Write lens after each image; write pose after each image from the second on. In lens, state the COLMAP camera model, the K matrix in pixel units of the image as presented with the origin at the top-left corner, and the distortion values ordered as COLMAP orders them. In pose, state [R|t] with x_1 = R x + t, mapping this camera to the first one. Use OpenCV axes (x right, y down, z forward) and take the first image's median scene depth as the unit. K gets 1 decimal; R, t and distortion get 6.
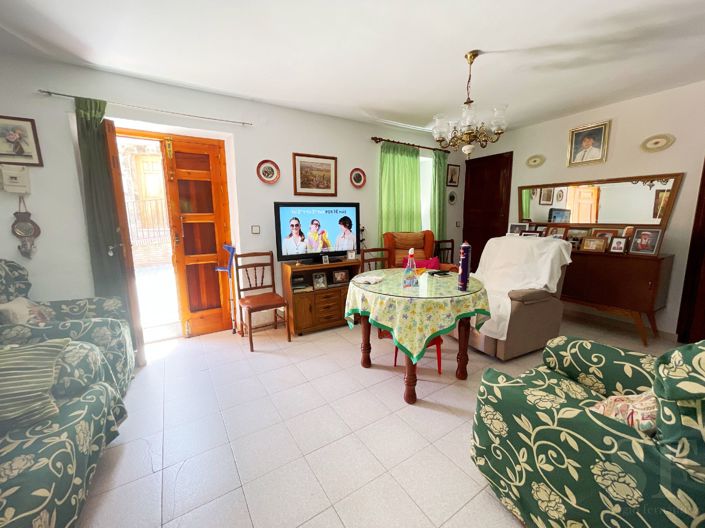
lens RADIAL K [[284.8, 0, 353.7], [0, 284.8, 263.2], [0, 0, 1]] dist [-0.010104, 0.000020]
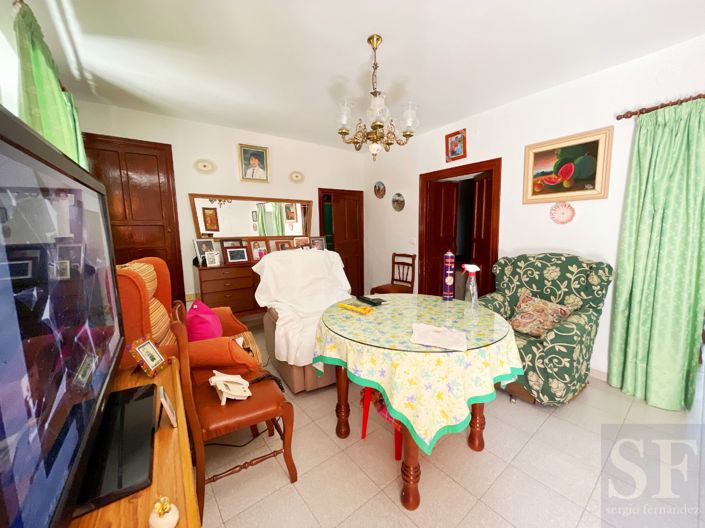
lens RADIAL K [[284.8, 0, 353.7], [0, 284.8, 263.2], [0, 0, 1]] dist [-0.010104, 0.000020]
pose [[-0.057958, -0.106278, 0.992646, -0.298808], [0.173523, 0.978110, 0.114853, -0.110128], [-0.983123, 0.178904, -0.038247, 0.742800]]
